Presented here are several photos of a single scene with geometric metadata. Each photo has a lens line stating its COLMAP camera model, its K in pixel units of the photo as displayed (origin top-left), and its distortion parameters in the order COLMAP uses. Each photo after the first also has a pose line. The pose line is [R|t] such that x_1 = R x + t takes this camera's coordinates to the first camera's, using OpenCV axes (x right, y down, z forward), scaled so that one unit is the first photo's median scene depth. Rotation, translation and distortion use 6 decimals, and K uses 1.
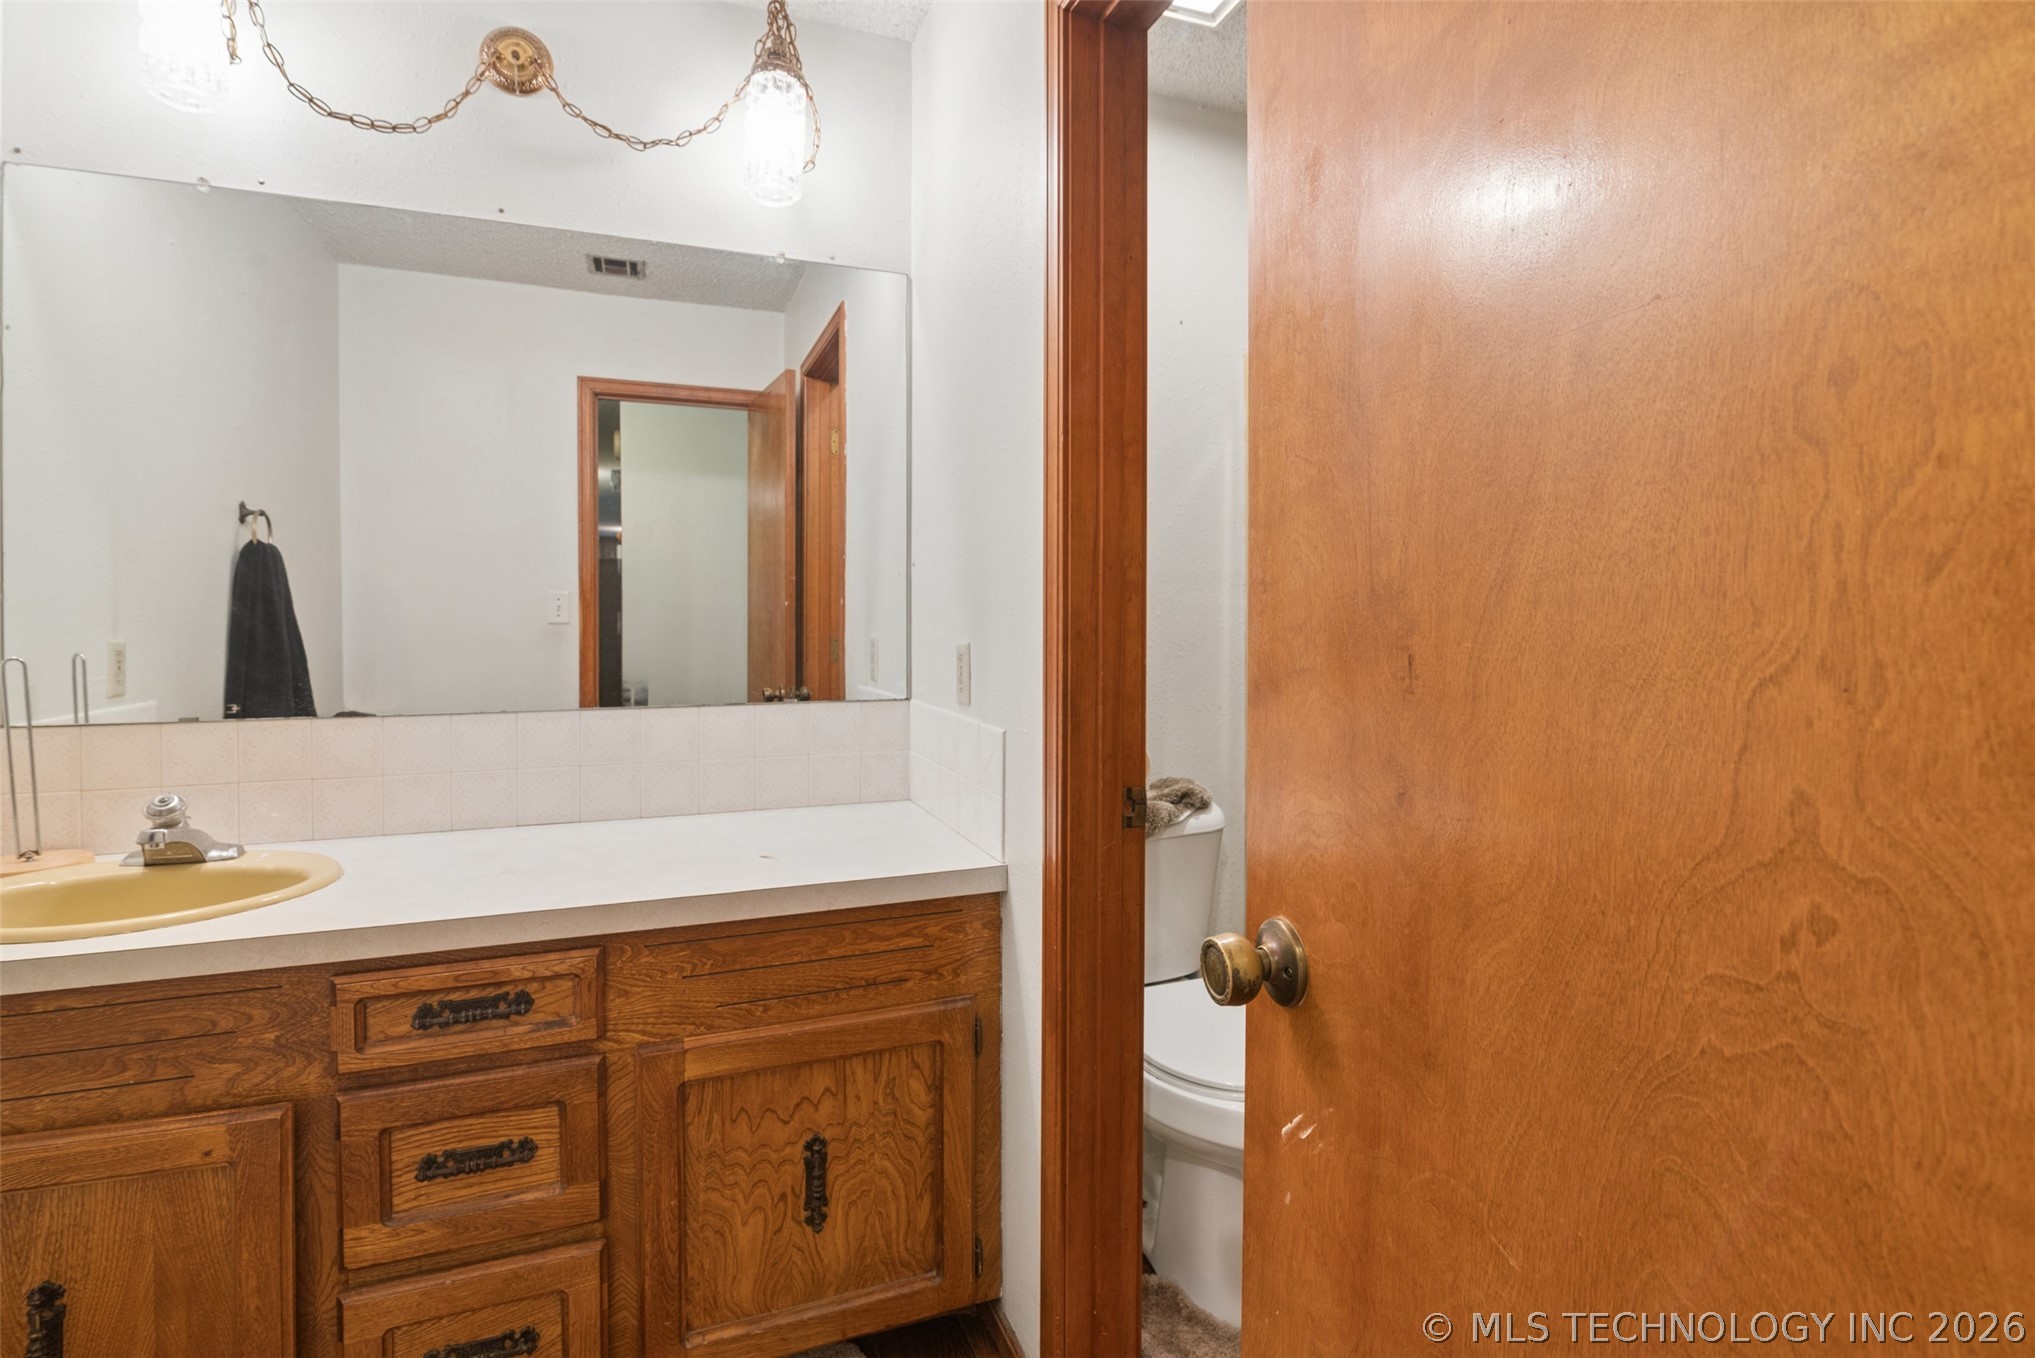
lens RADIAL K [[940.8, 0, 1013.5], [0, 940.8, 652.1], [0, 0, 1]] dist [-0.018867, 0.000401]
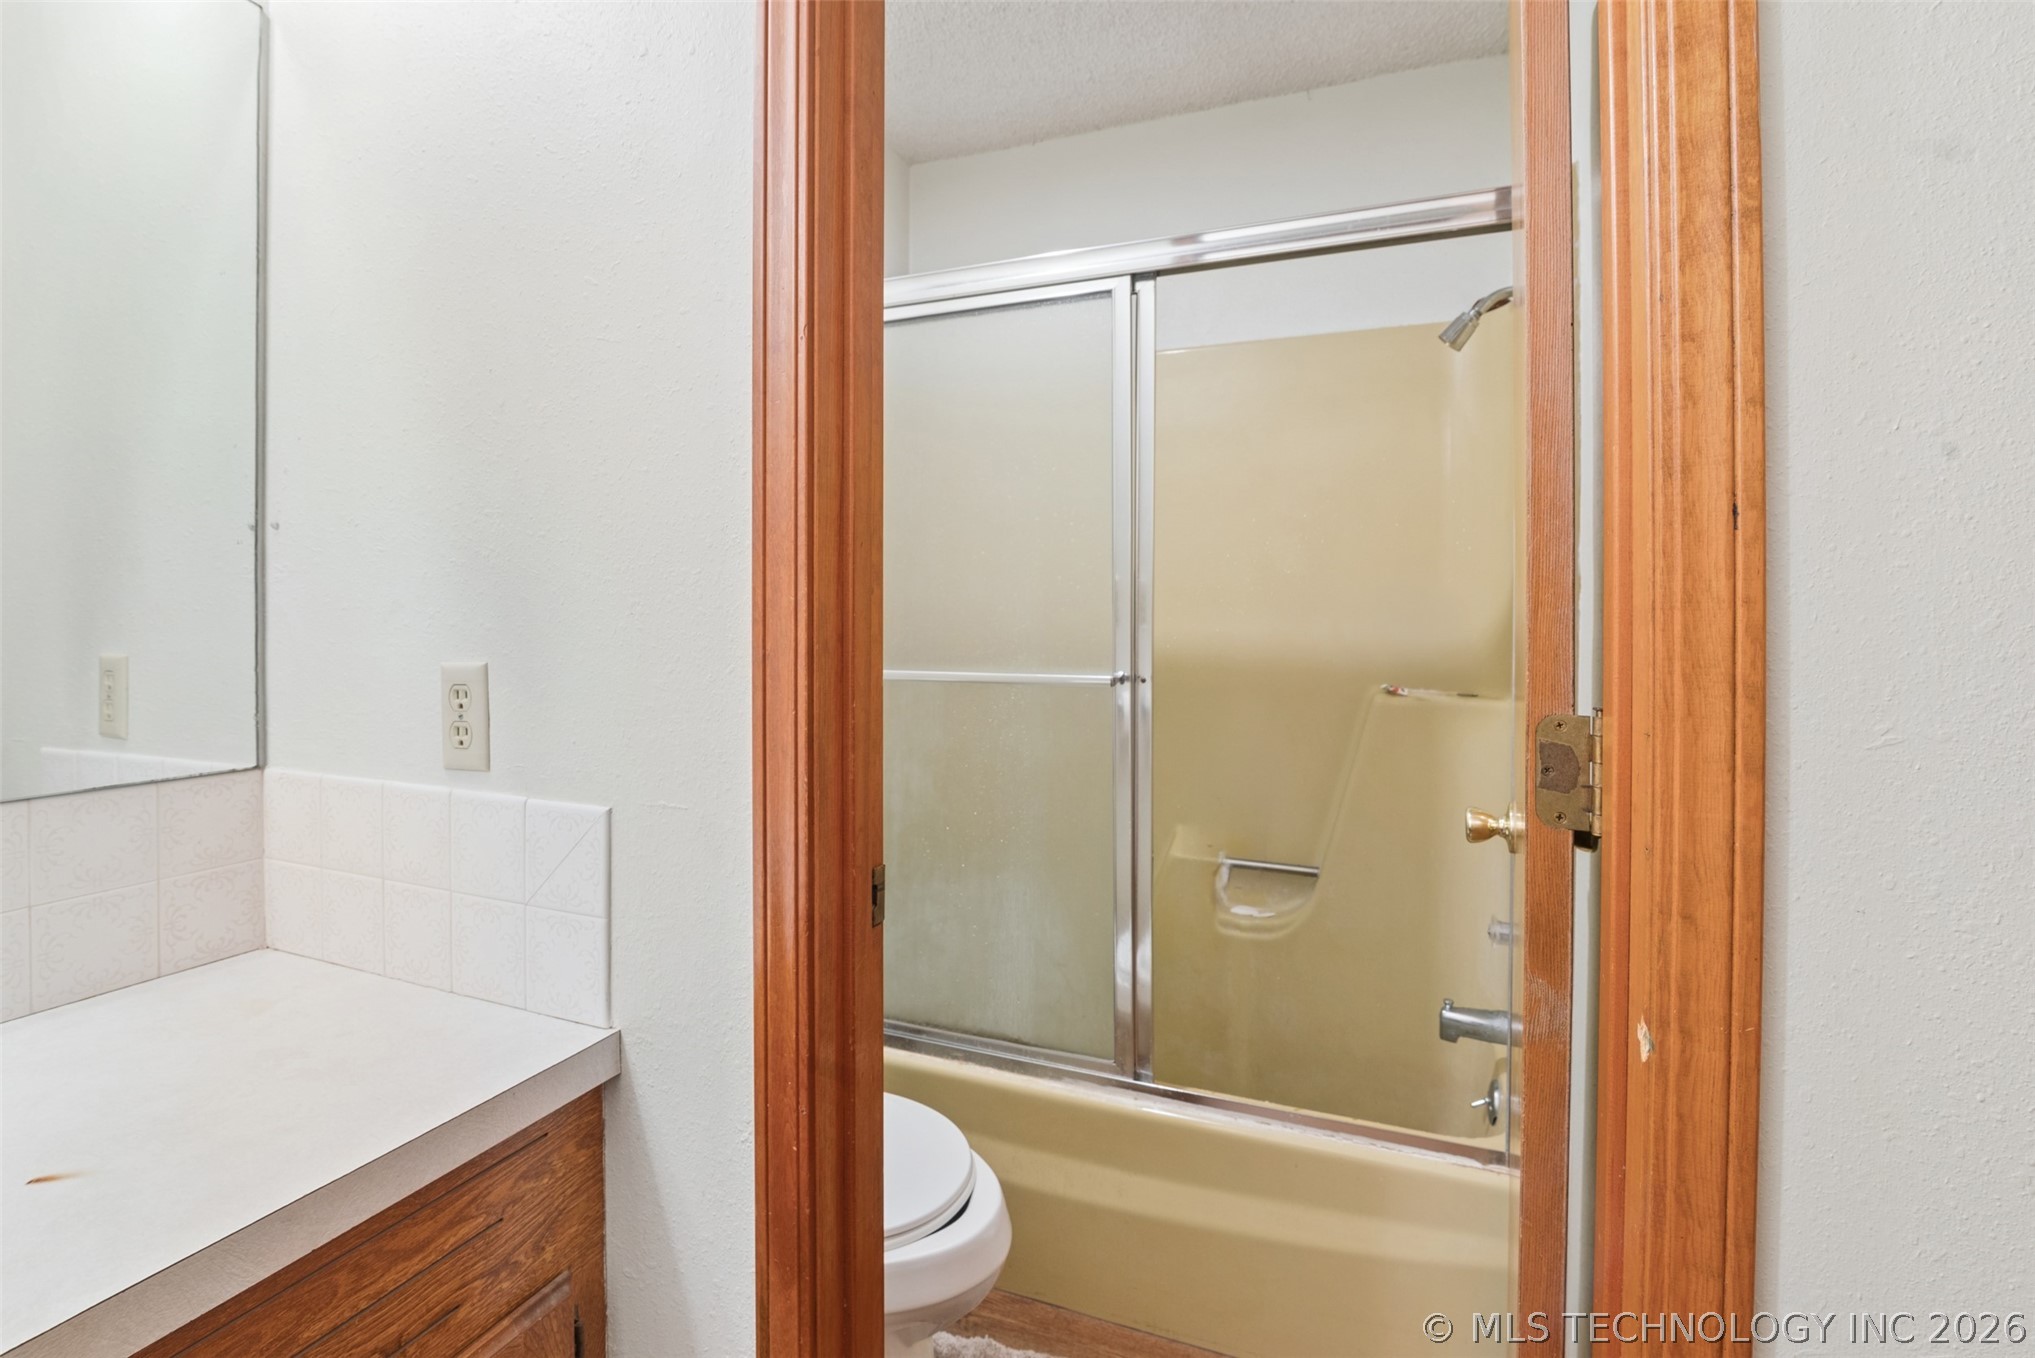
lens RADIAL K [[940.8, 0, 1013.5], [0, 940.8, 652.1], [0, 0, 1]] dist [-0.018867, 0.000401]
pose [[0.709937, -0.018437, 0.704024, -0.246582], [0.024714, 0.999694, 0.001259, -0.010327], [-0.703831, 0.016505, 0.710175, 0.398444]]
